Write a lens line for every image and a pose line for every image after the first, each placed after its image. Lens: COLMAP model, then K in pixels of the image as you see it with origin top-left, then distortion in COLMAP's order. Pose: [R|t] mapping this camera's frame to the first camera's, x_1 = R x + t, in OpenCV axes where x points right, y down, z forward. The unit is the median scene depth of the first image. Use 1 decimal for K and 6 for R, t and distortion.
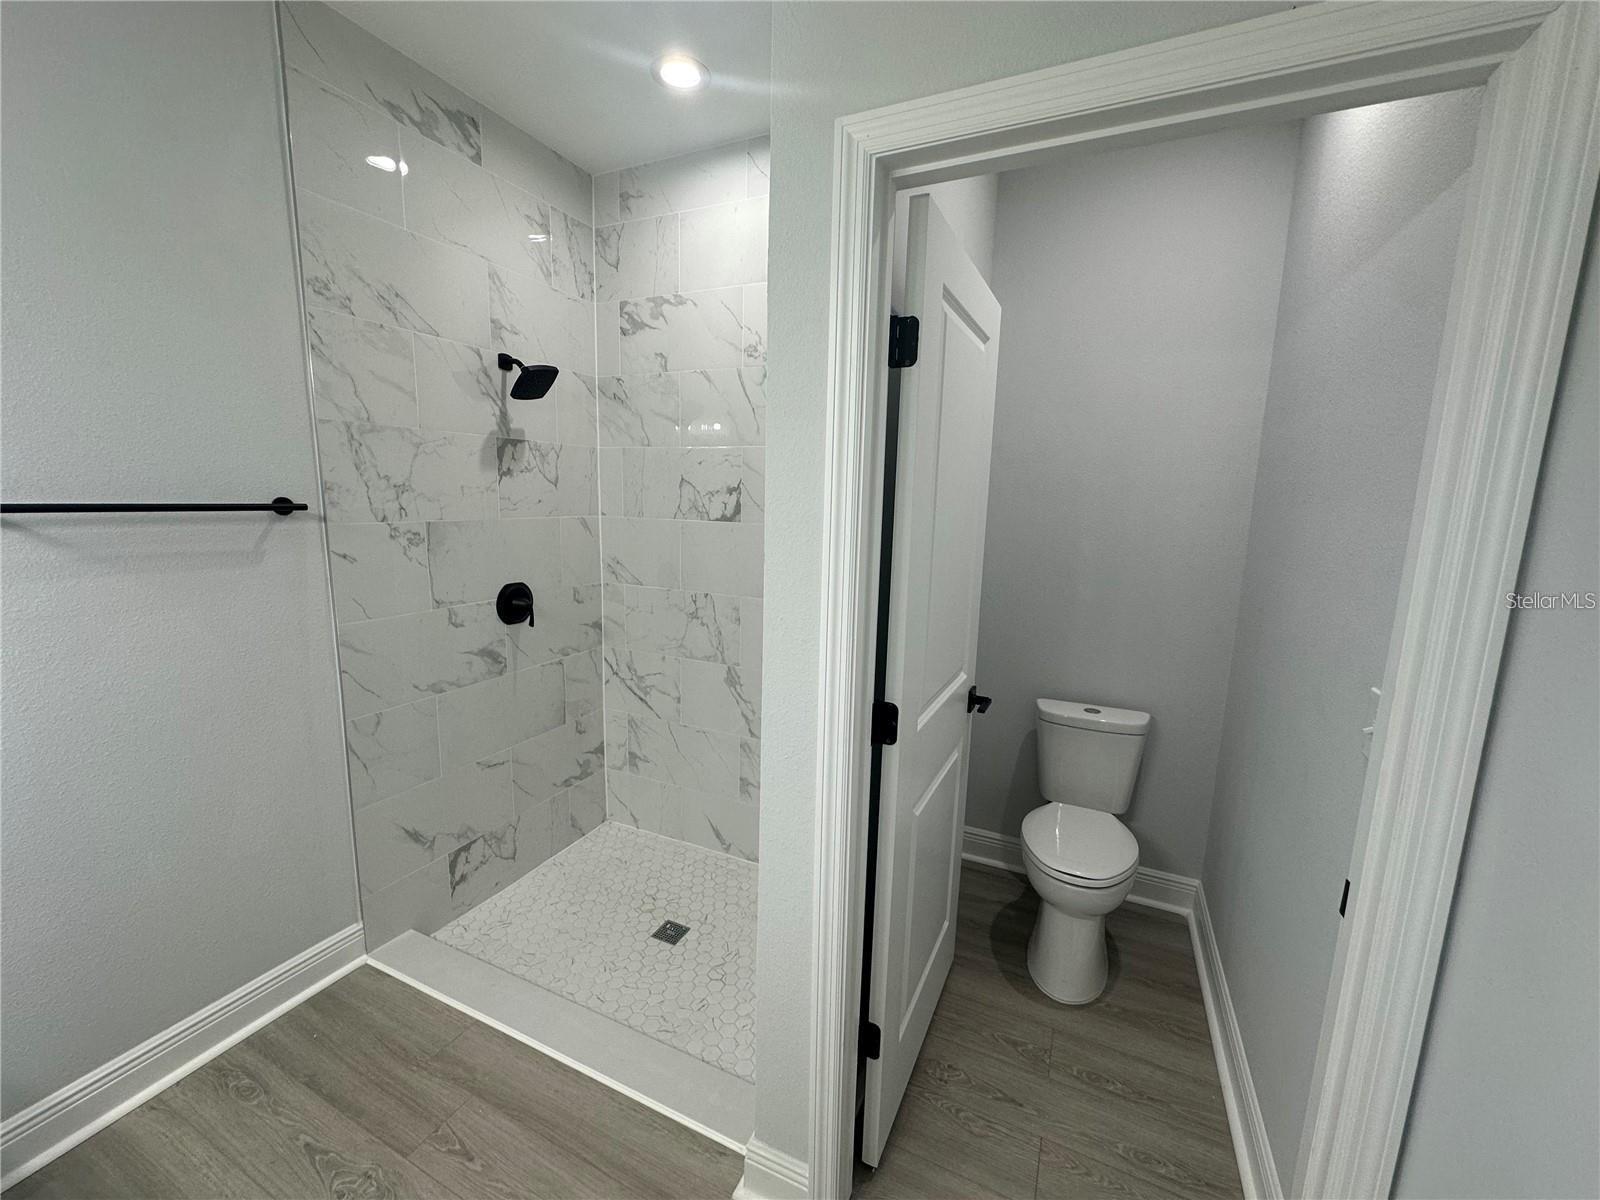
lens RADIAL K [[640.0, 0, 802.7], [0, 640.0, 600.1], [0, 0, 1]] dist [-0.001023, 0.000018]
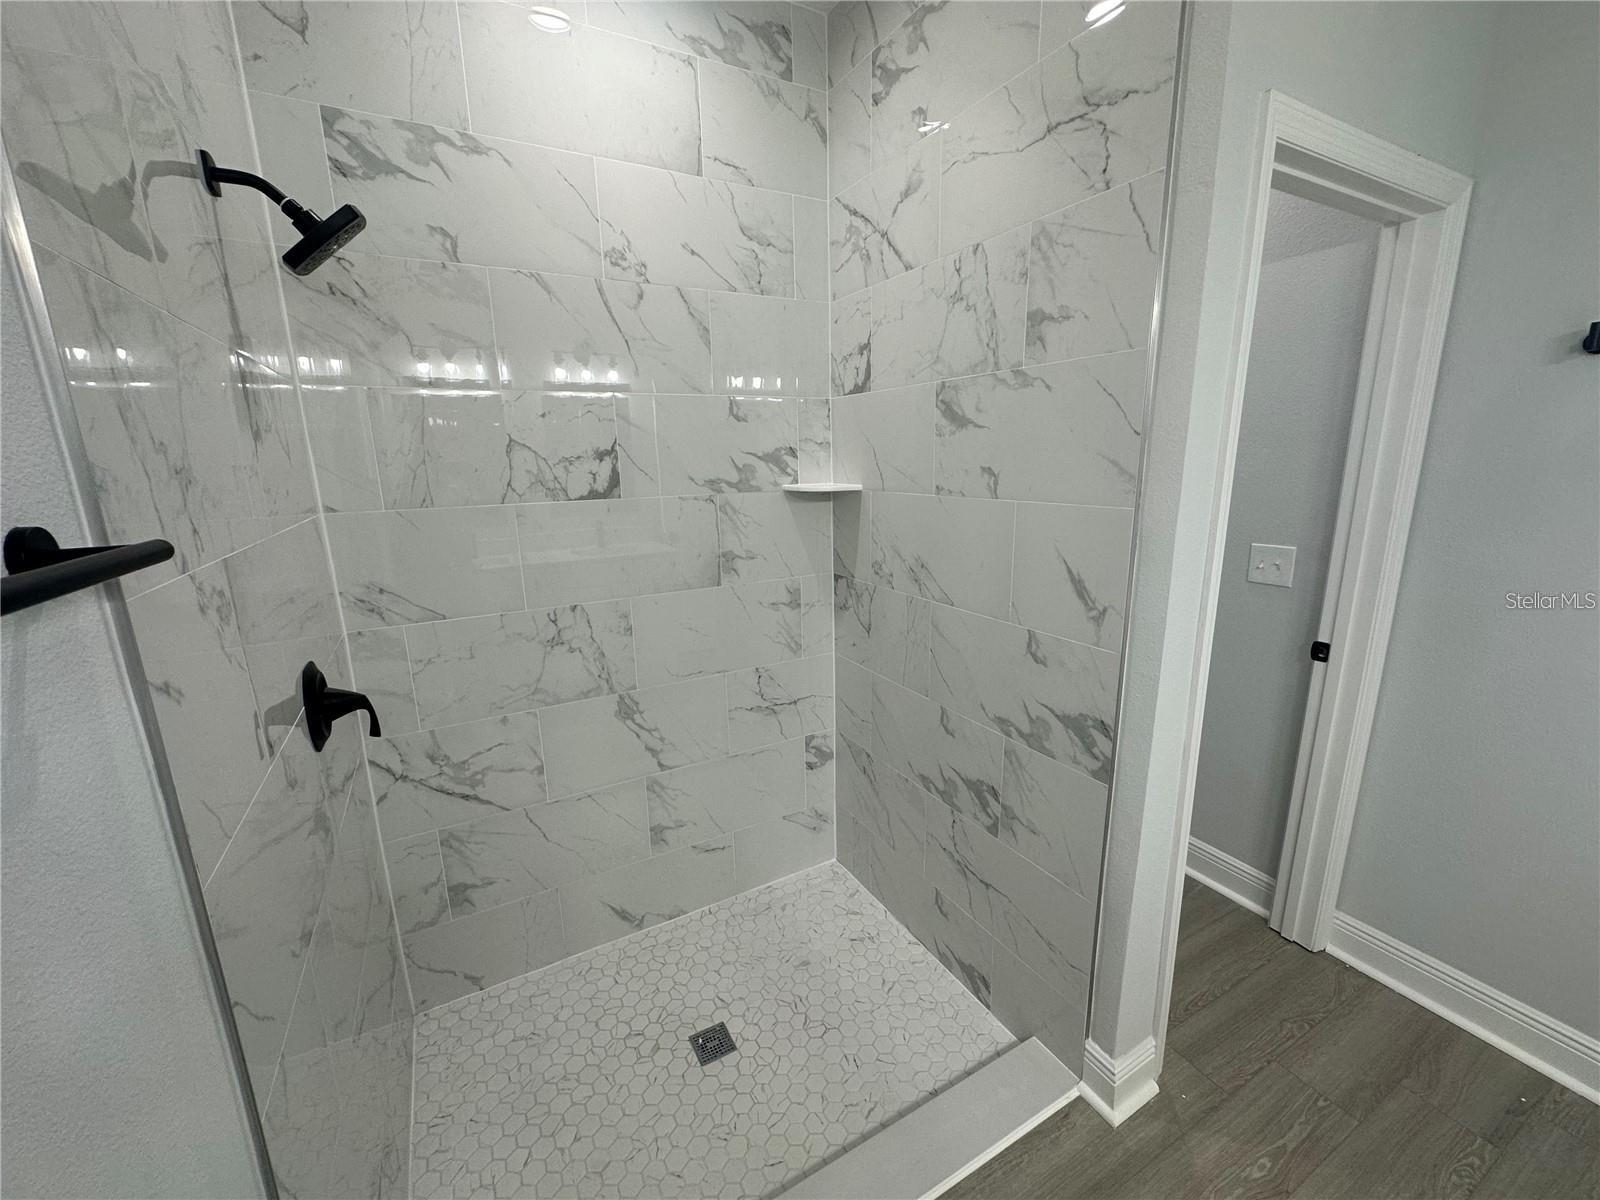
lens RADIAL K [[640.0, 0, 794.0], [0, 640.0, 598.9], [0, 0, 1]] dist [-0.001023, 0.000018]
pose [[0.596970, -0.215107, 0.772888, -0.556929], [0.167134, 0.975592, 0.142430, -0.078196], [-0.784661, 0.044150, 0.618351, 0.386694]]
